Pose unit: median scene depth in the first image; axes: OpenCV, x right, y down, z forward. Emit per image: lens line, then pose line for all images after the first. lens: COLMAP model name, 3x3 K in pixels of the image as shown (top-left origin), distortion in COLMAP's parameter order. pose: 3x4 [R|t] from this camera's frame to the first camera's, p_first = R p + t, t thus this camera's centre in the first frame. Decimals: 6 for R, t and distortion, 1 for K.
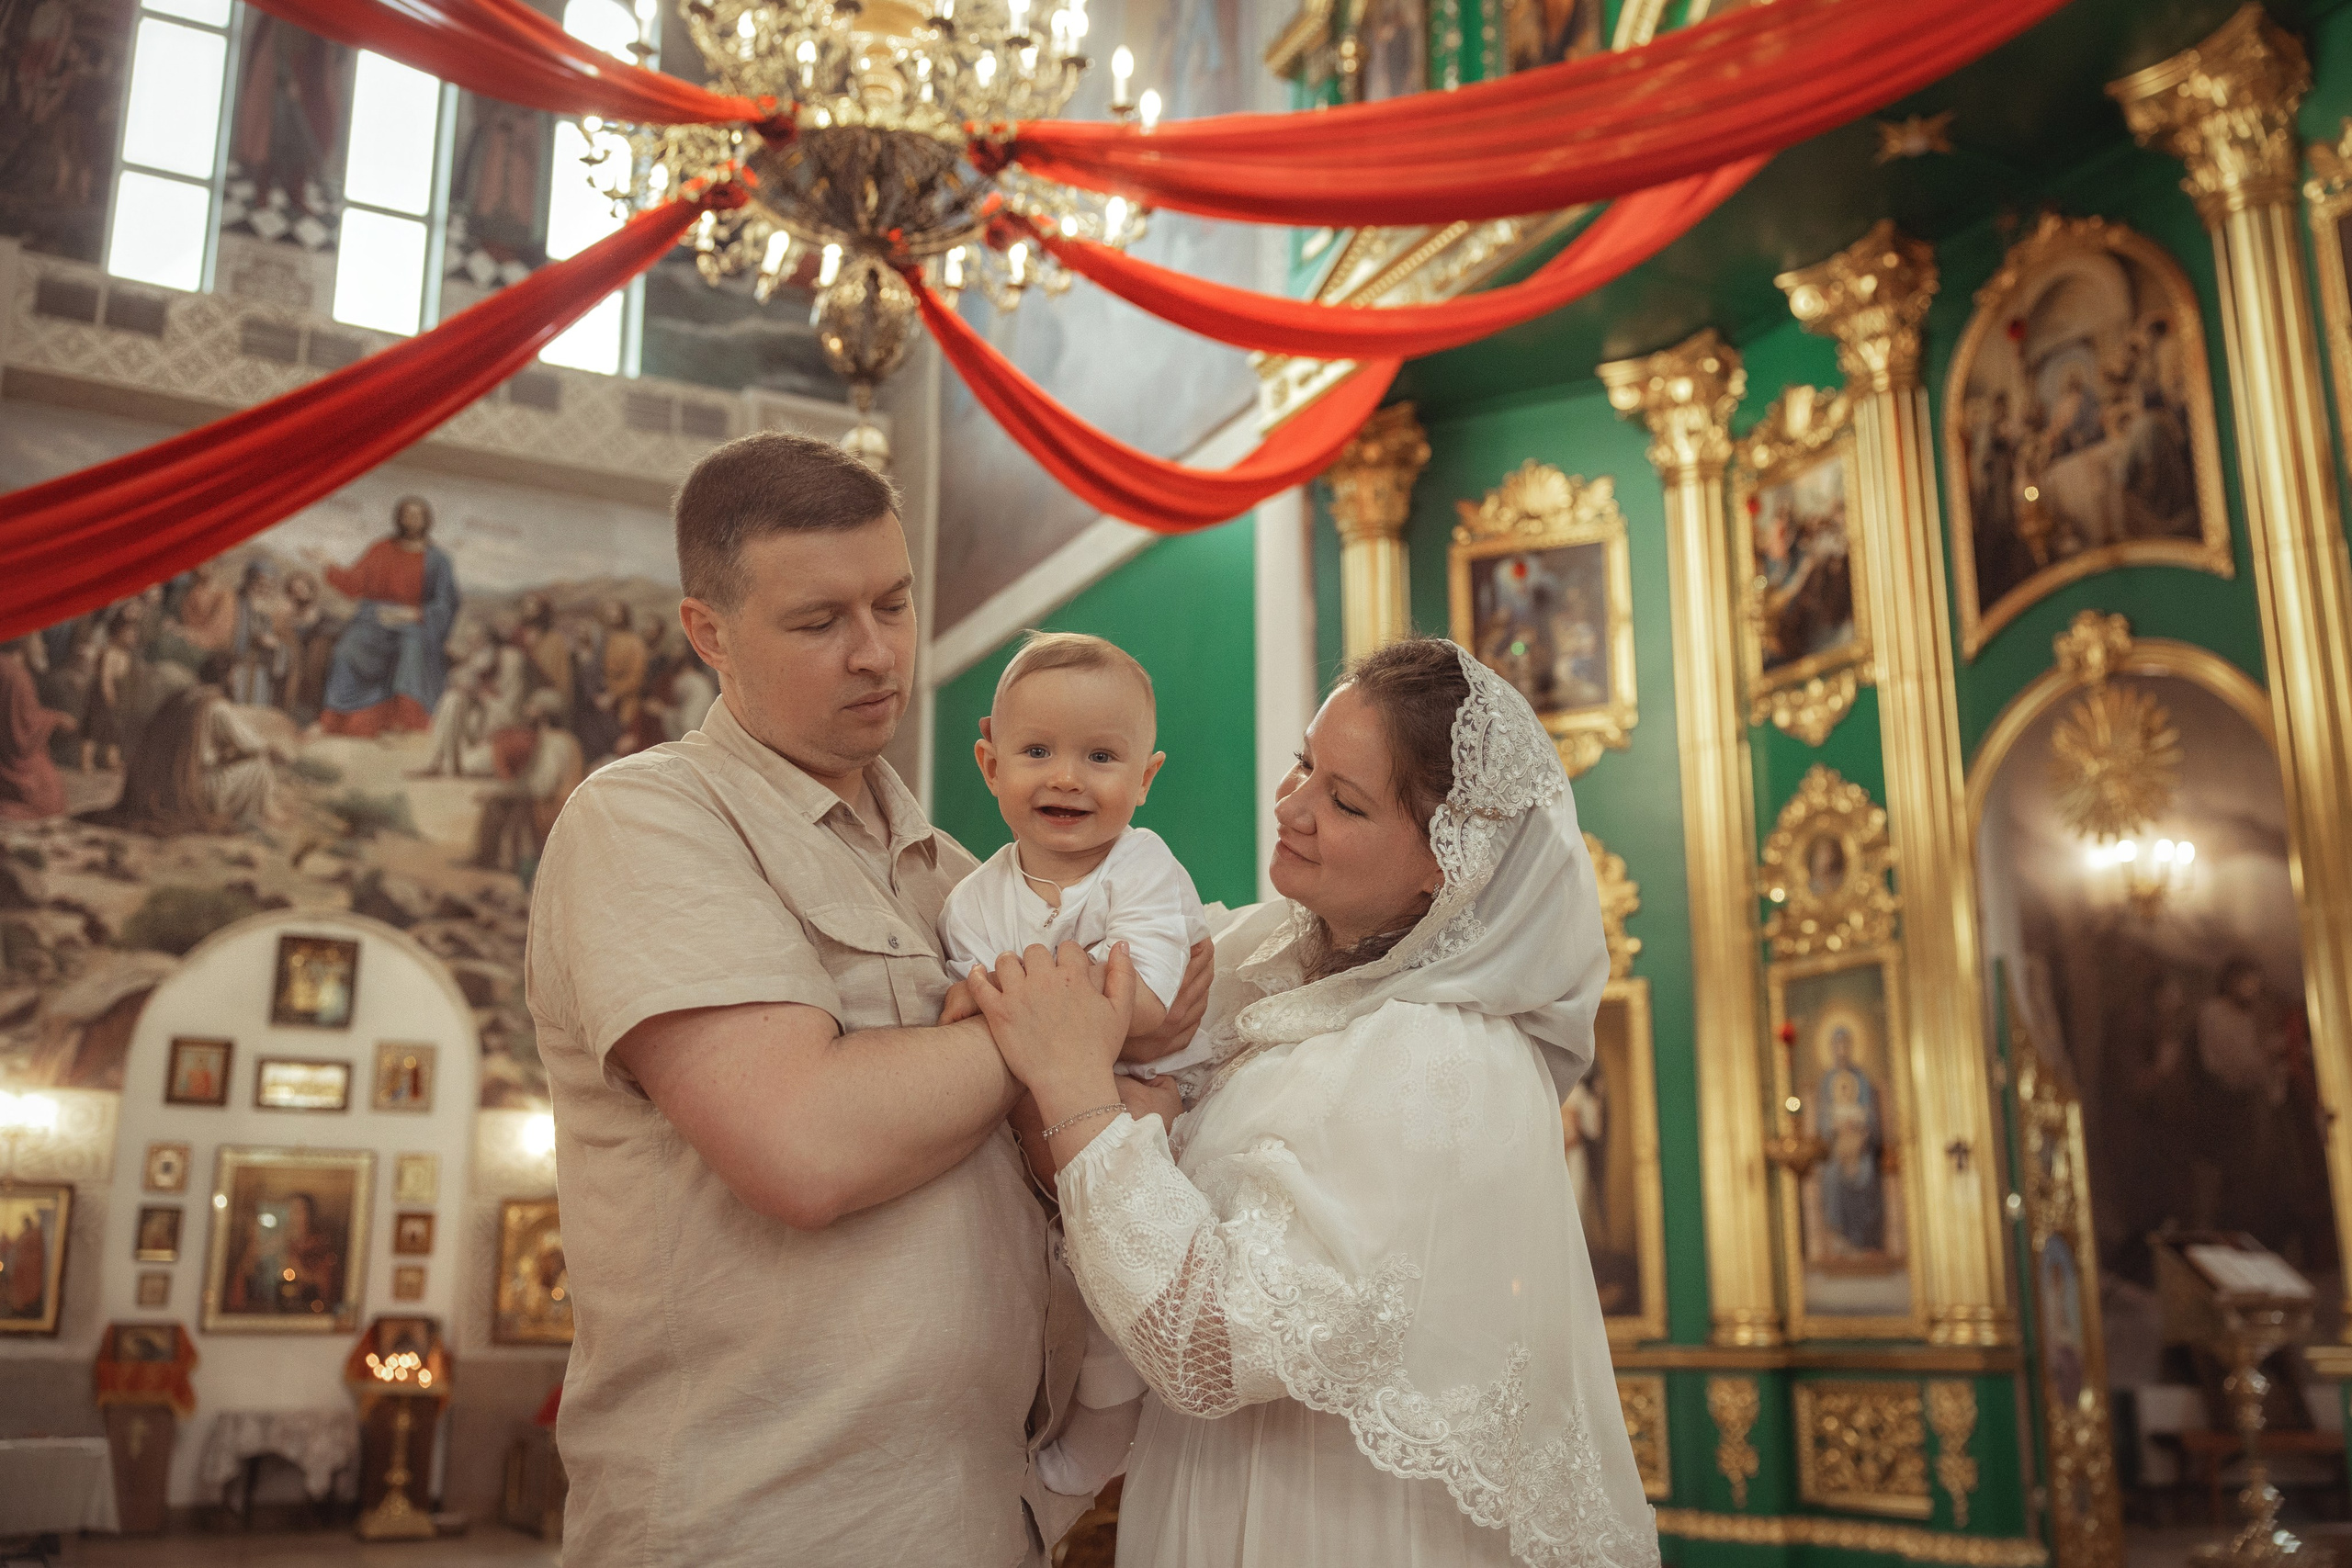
lens RADIAL K [[2285.9, 0, 1170.6], [0, 2285.9, 755.6], [0, 0, 1]] dist [0.005548, 0.008152]
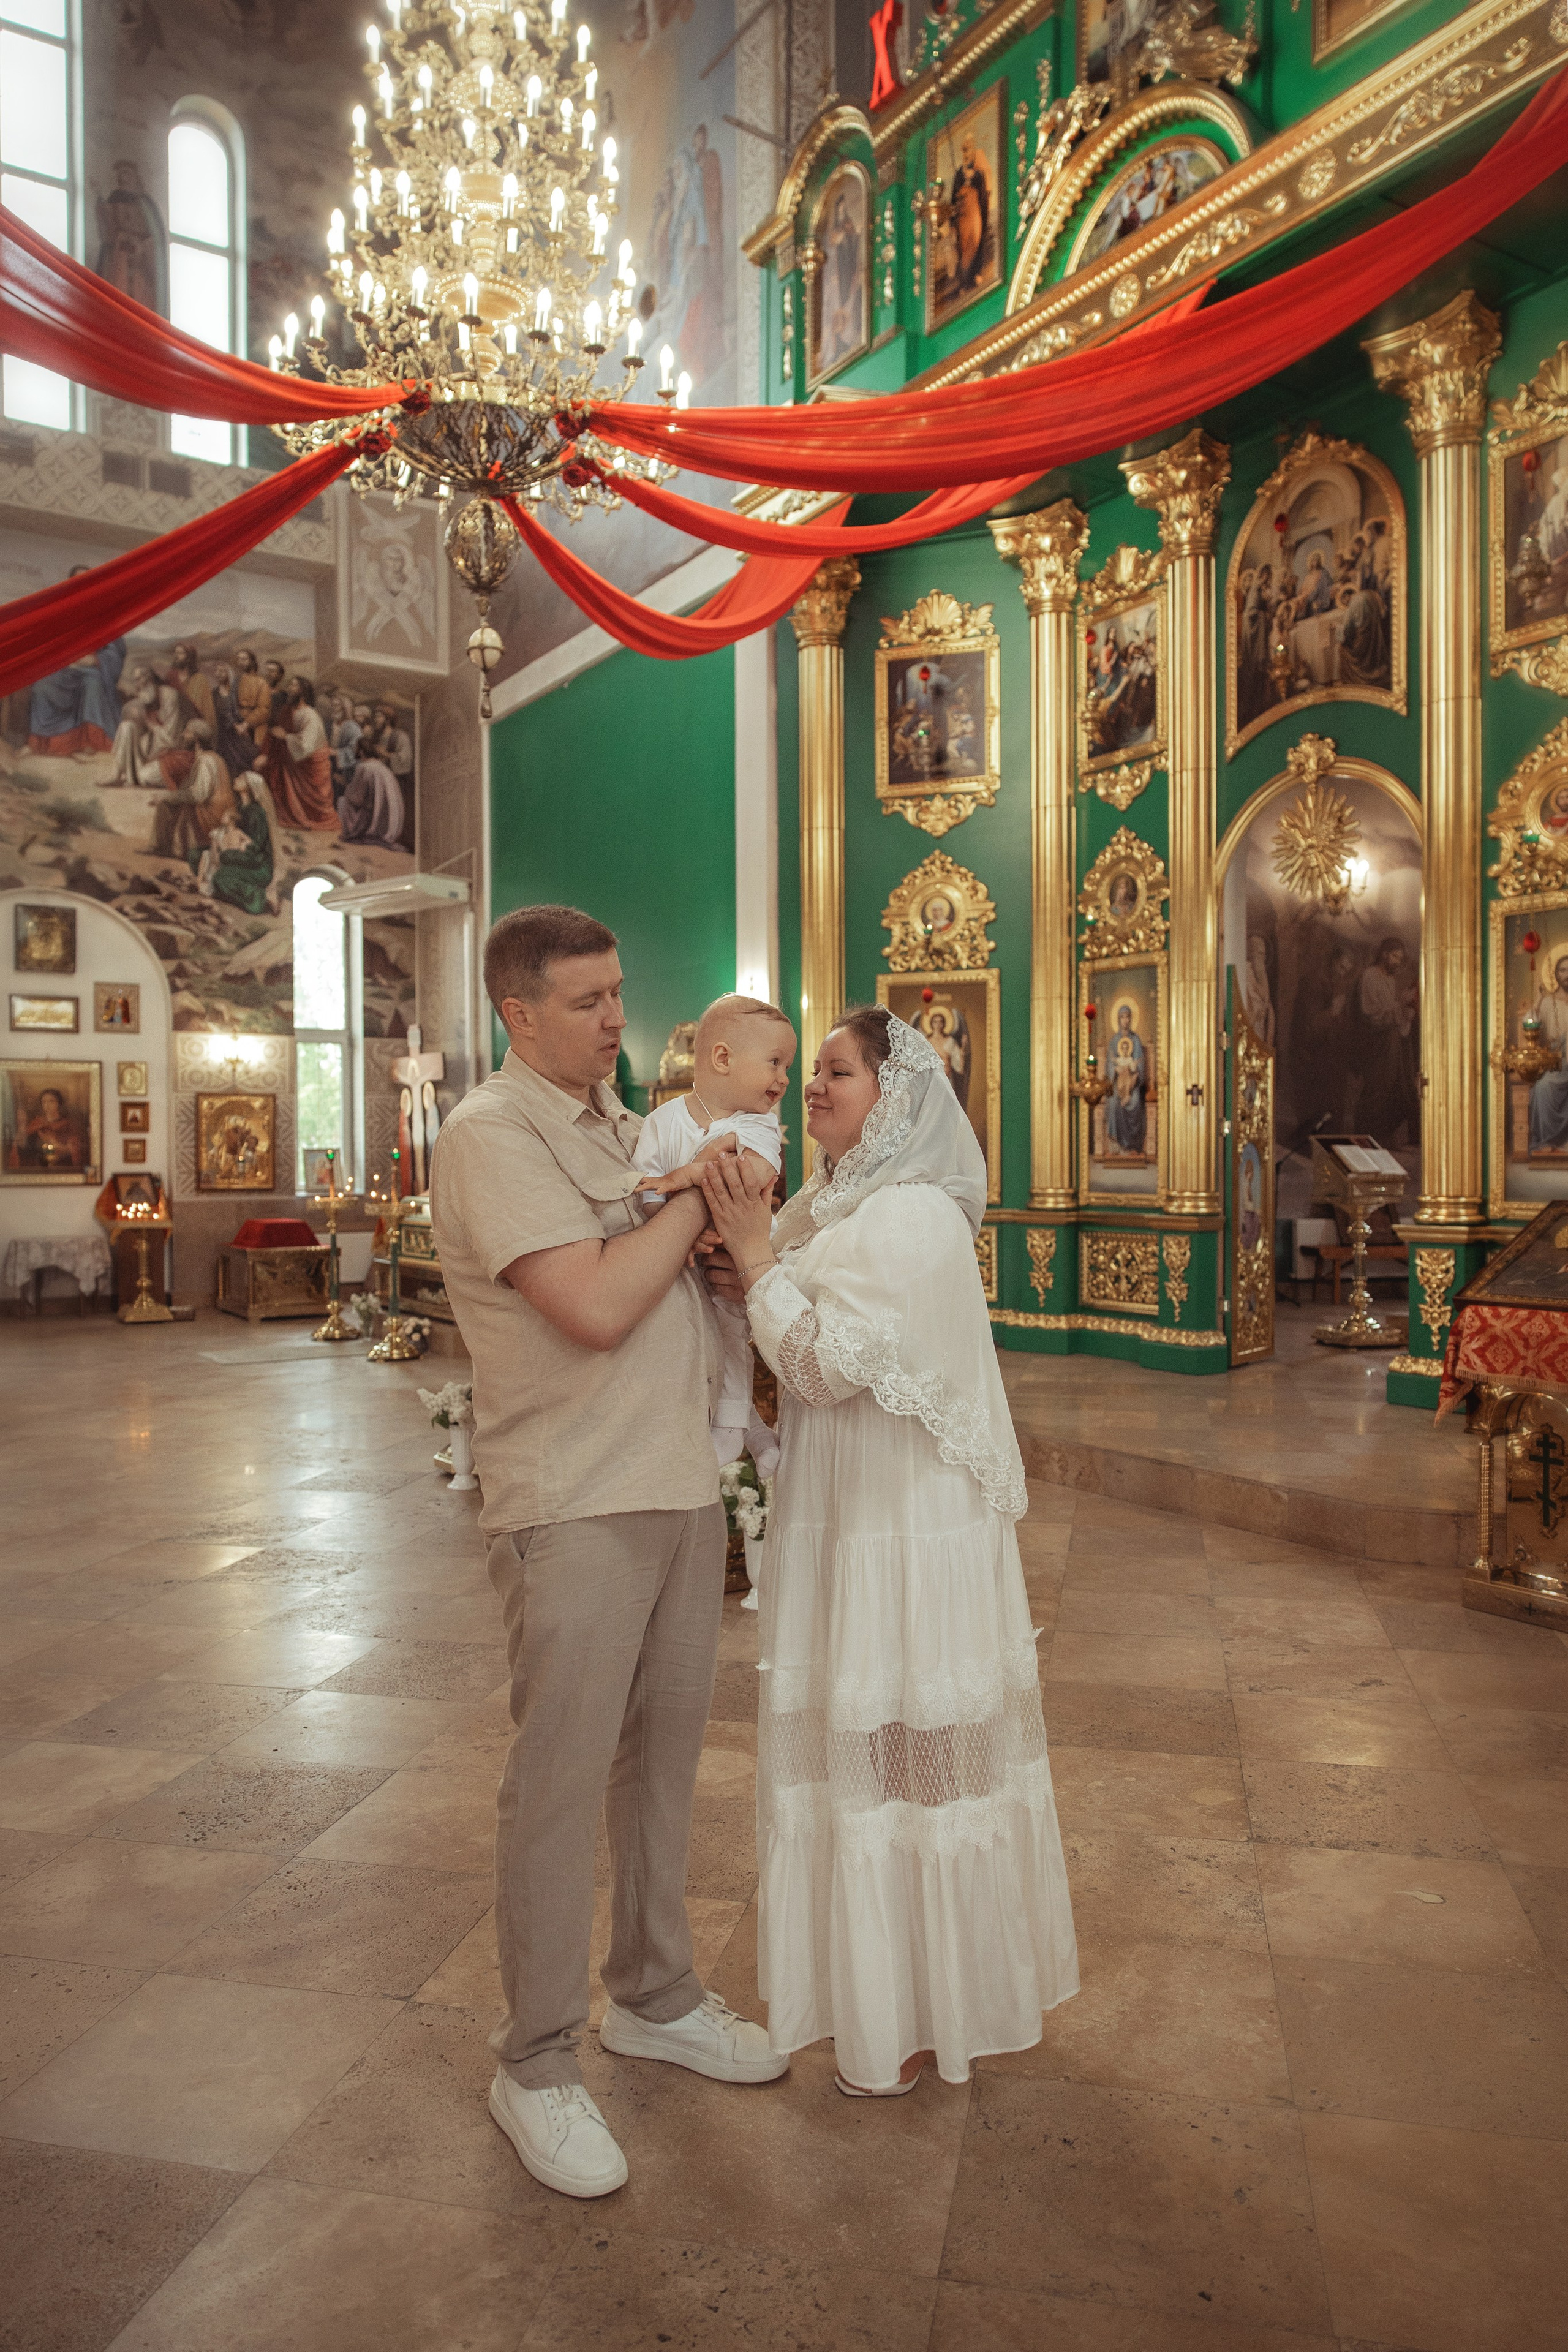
lens RADIAL K [[1654.4, 0, 777.5], [0, 1654.4, 1180.0], [0, 0, 1]] dist [0.002073, 0.005076]
pose [[0.996914, -0.005934, 0.078281, -0.020498], [-0.014777, 0.965132, 0.261345, -0.049022], [-0.077103, -0.261695, 0.962066, -0.058177]]
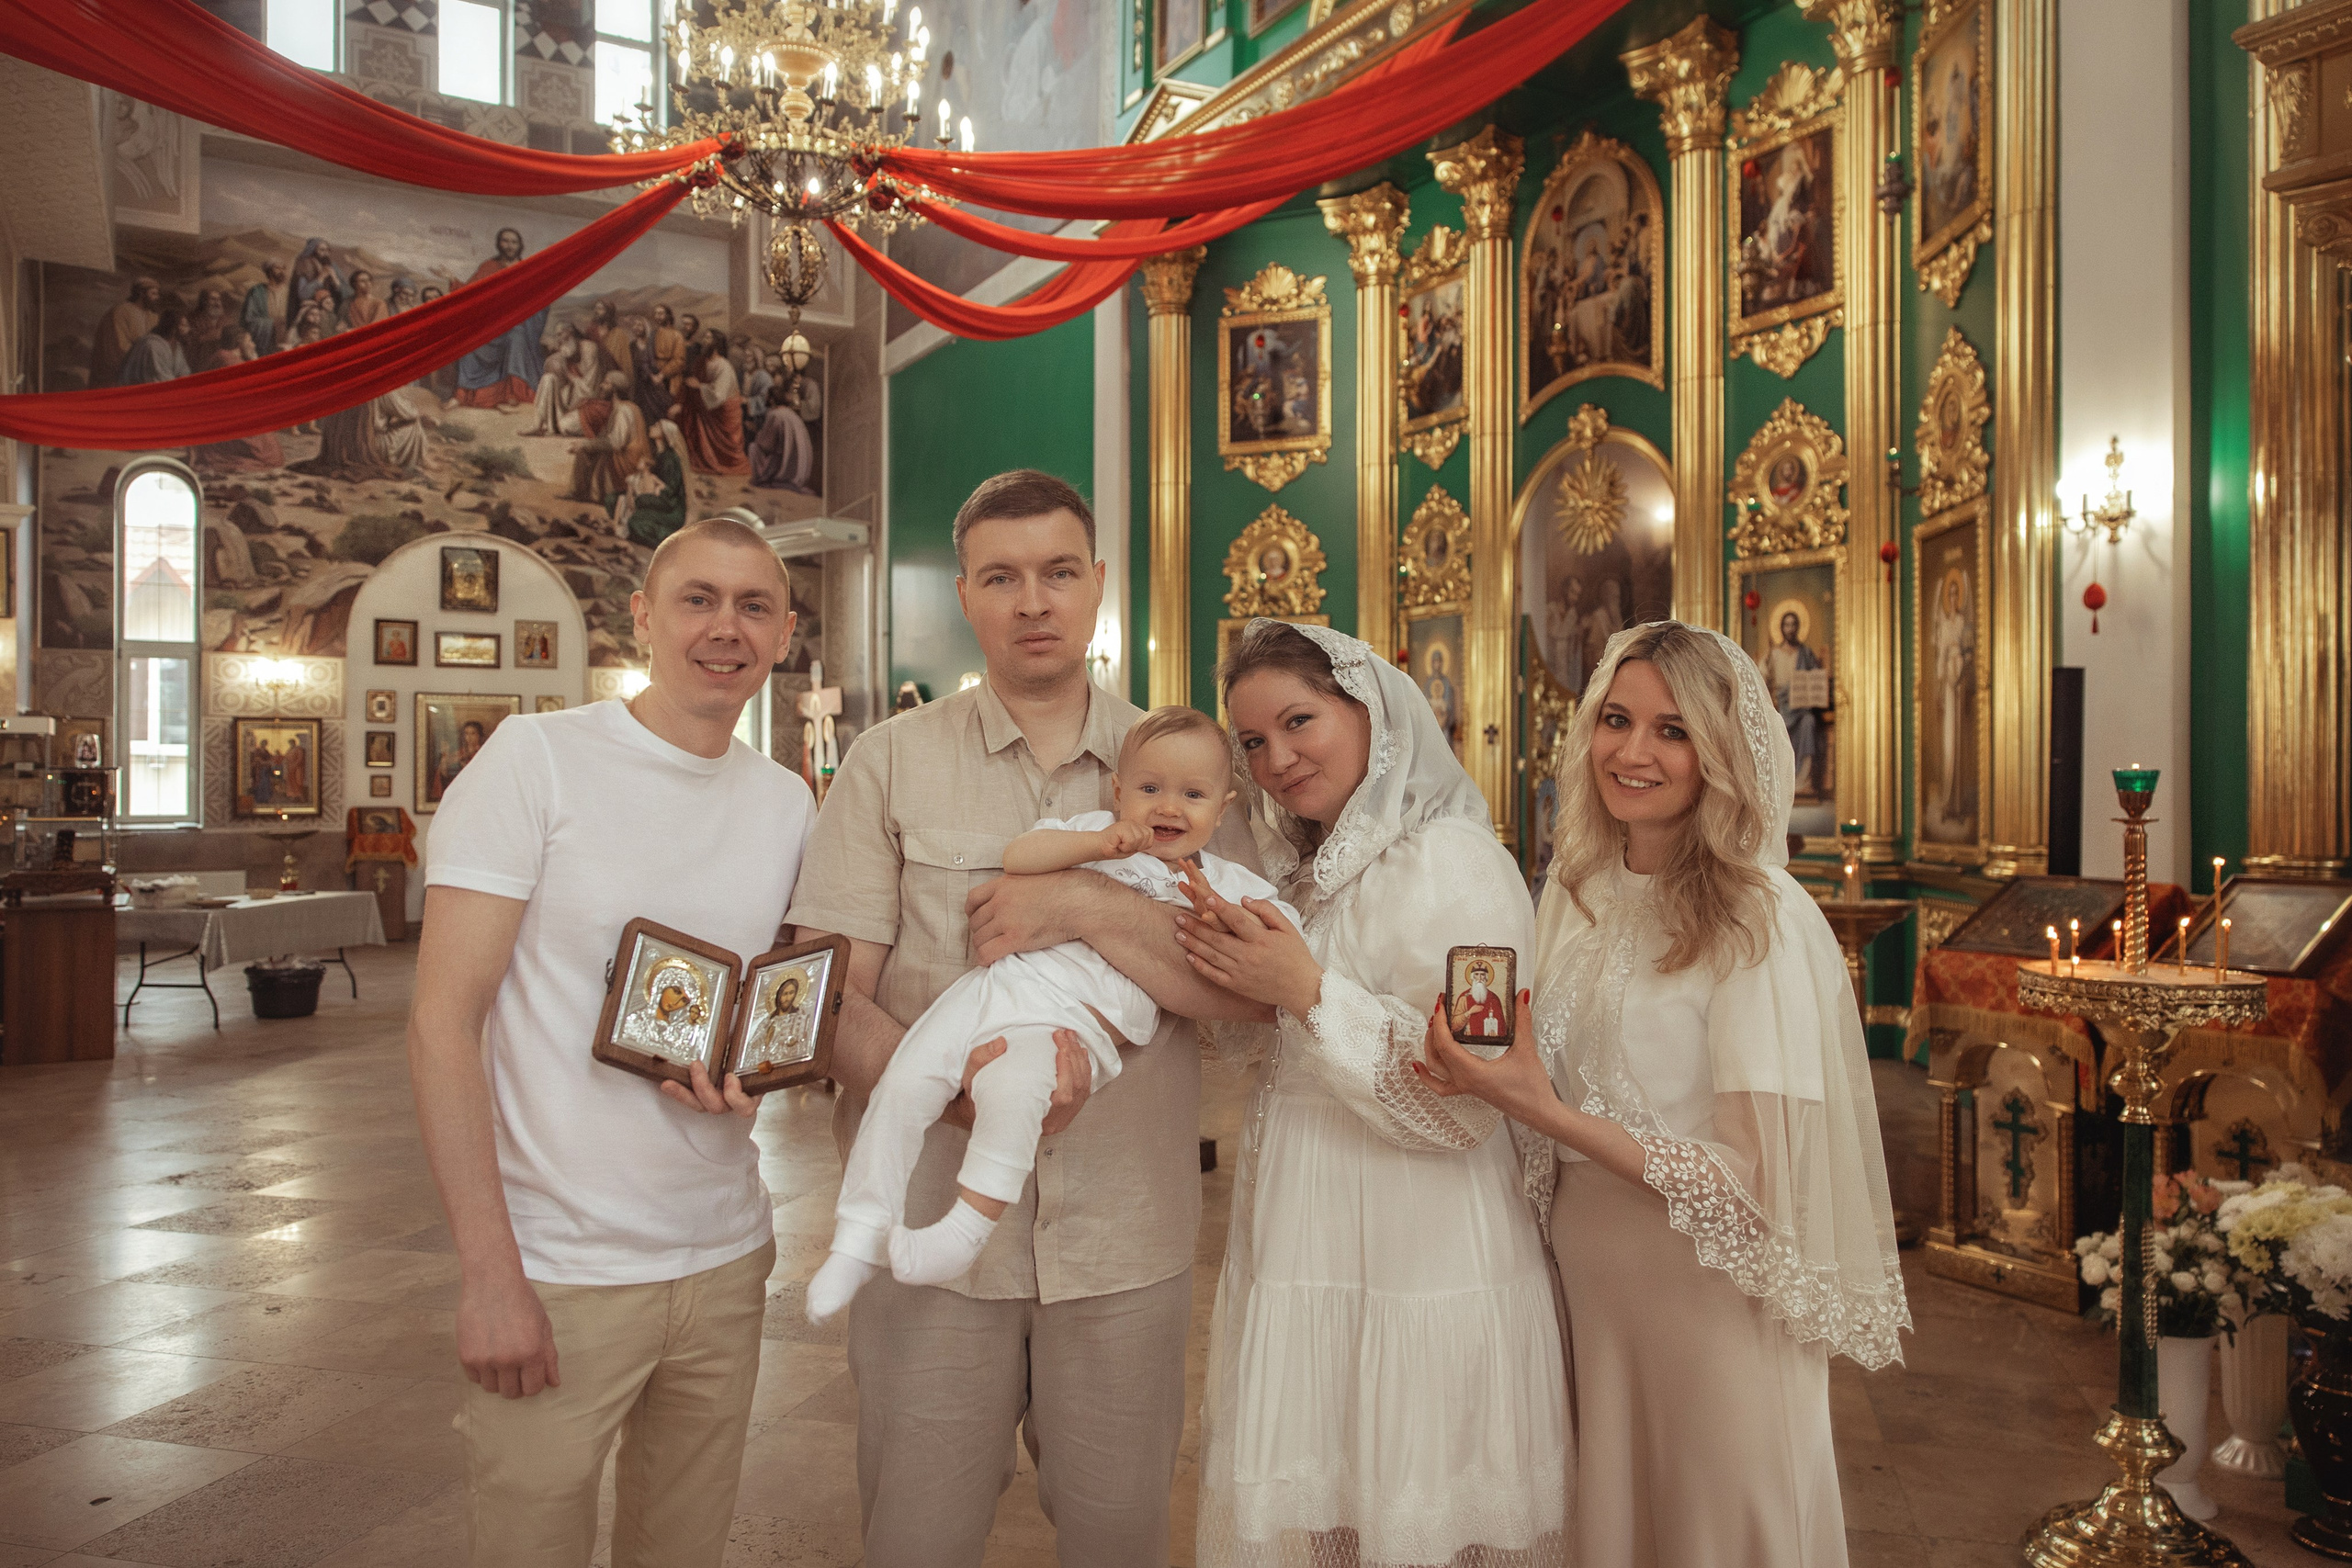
lens RADIAL K [[1696.5, 0, 1176.0], [0, 1696.5, 784.0], [0, 0, 1]] dist [-0.006147, 0.002606]
pose [[0.999105, 0.000380, 0.042299, 0.053494], [-0.010782, 0.969216, 0.245975, -0.078451], [-0.040903, -0.246211, 0.968353, -0.168907]]
